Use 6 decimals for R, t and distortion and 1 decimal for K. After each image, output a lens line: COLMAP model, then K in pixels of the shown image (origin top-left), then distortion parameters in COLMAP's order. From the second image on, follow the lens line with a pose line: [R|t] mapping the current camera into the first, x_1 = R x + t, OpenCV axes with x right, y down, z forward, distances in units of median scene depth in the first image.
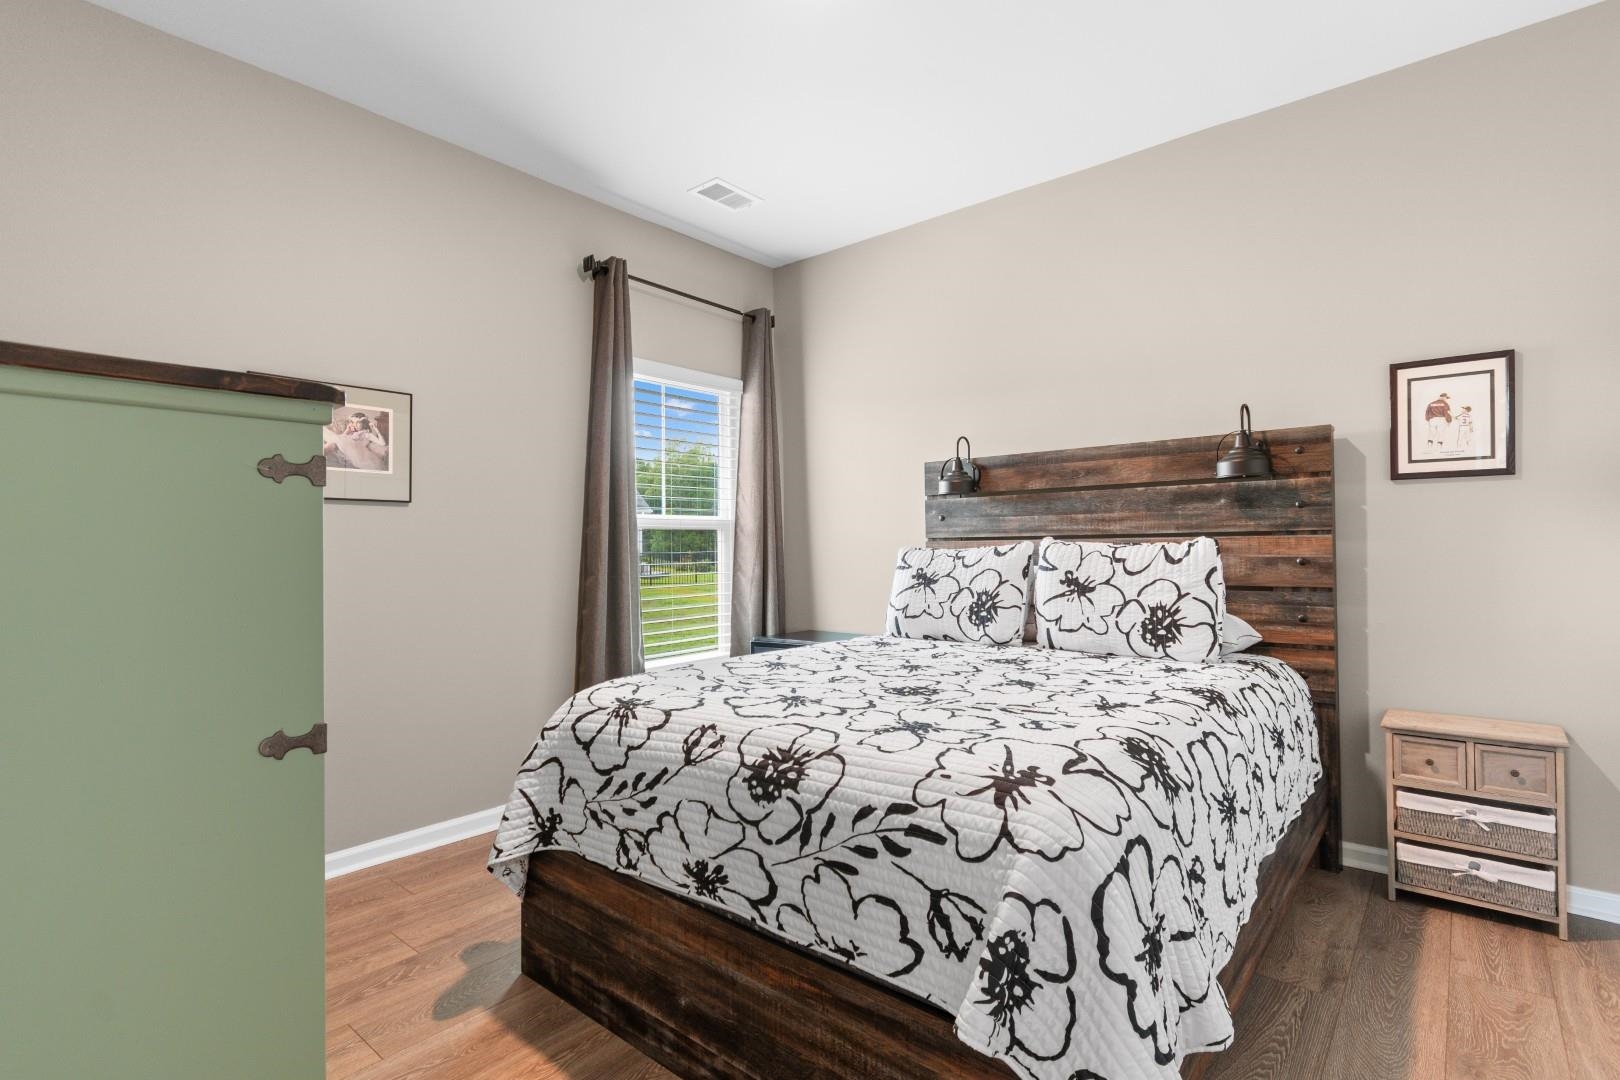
lens RADIAL K [[778.2, 0, 815.1], [0, 778.2, 535.3], [0, 0, 1]] dist [-0.005064, -0.000121]
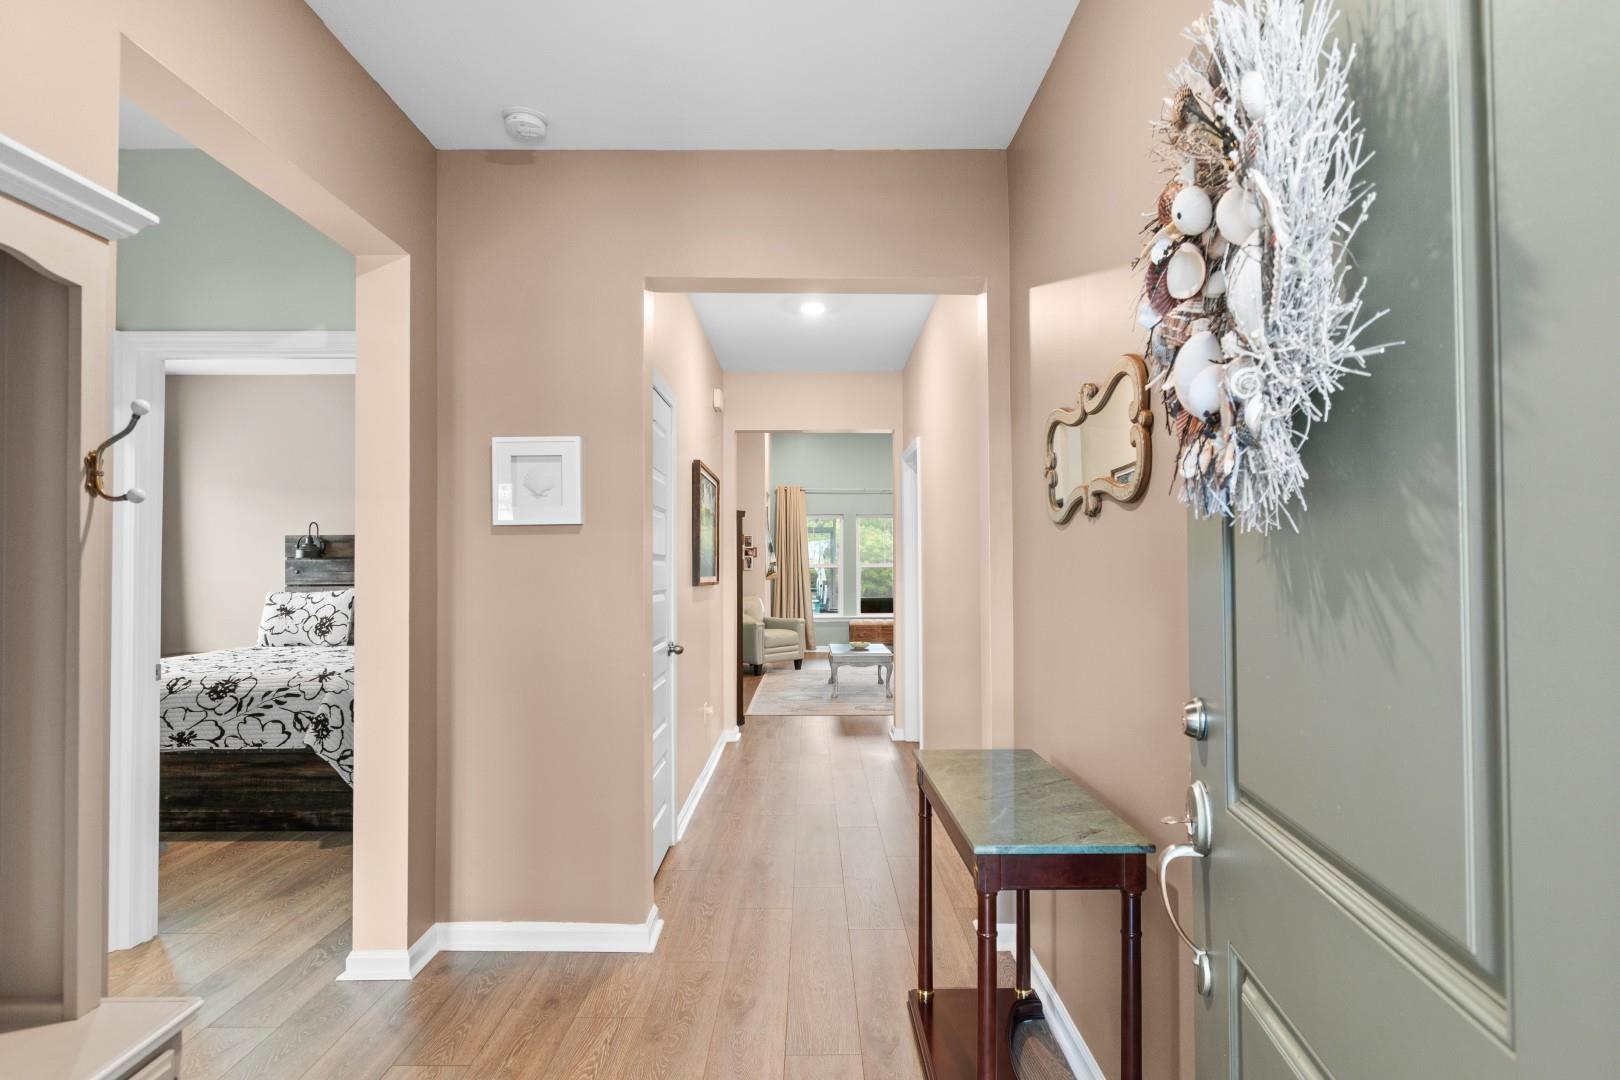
lens RADIAL K [[905.7, 0, 820.9], [0, 905.7, 545.7], [0, 0, 1]] dist [-0.002518, 0.003233]
pose [[0.769504, 0.019619, 0.638341, -0.442304], [-0.009735, 0.999772, -0.018992, -0.118010], [-0.638568, 0.008400, 0.769520, -2.496199]]
